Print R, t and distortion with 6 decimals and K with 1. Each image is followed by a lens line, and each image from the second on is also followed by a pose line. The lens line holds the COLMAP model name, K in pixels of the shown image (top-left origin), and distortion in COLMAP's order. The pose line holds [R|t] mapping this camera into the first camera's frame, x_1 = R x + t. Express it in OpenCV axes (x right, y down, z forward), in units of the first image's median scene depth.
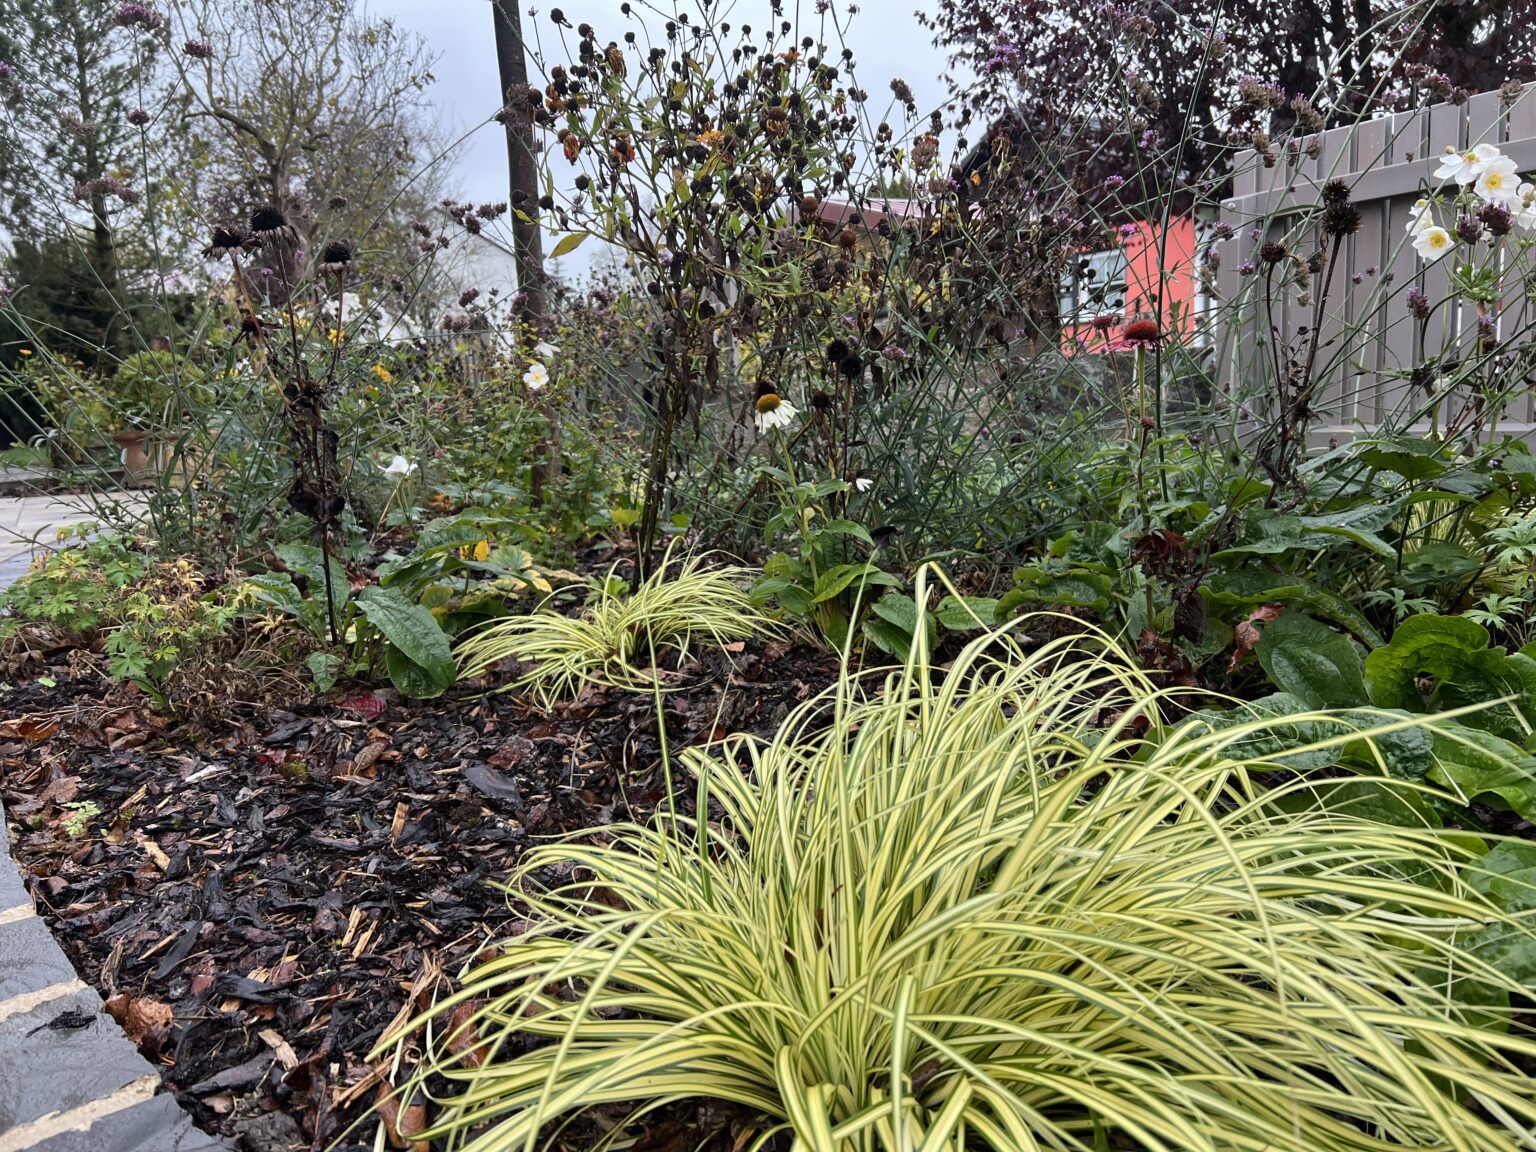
lens RADIAL K [[1162.4, 0, 768.0], [0, 1162.4, 576.0], [0, 0, 1]] dist [0.041350, -0.083137]
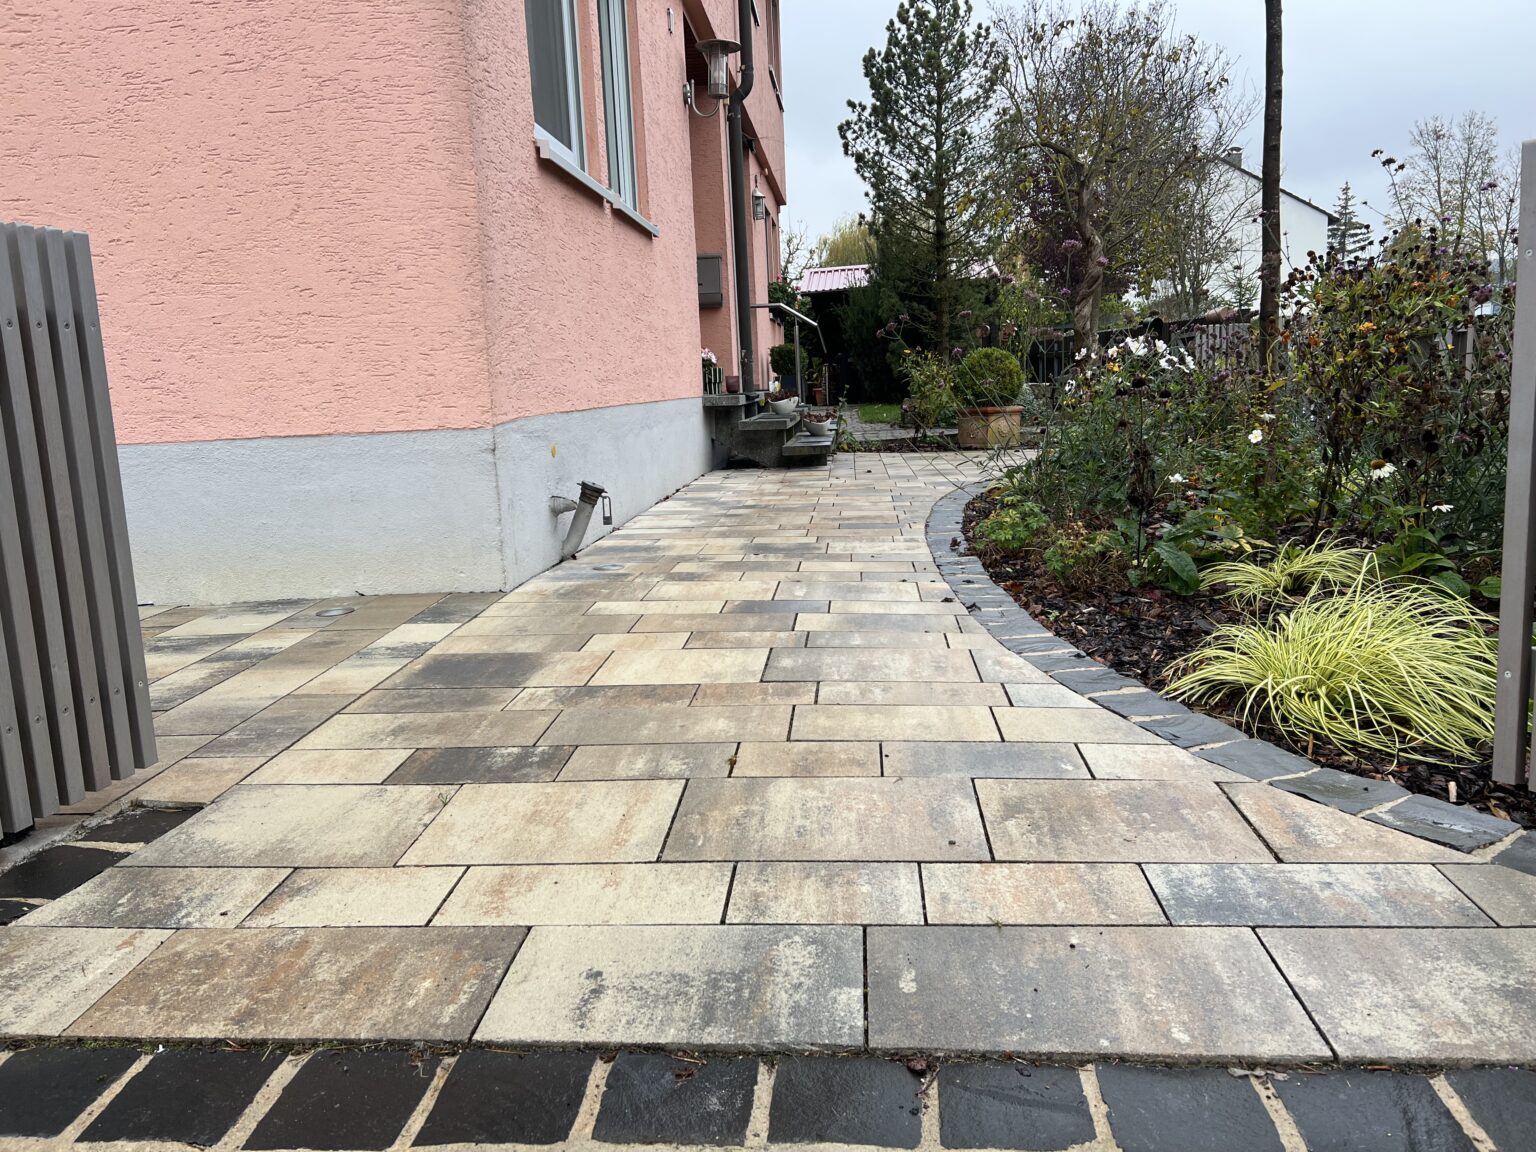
lens RADIAL K [[1165.3, 0, 772.8], [0, 1165.3, 580.0], [0, 0, 1]] dist [0.026196, -0.014133]
pose [[0.817798, 0.113598, -0.564183, 0.265568], [-0.084241, 0.993395, 0.077910, -0.024447], [0.569307, -0.016187, 0.821966, -1.036793]]
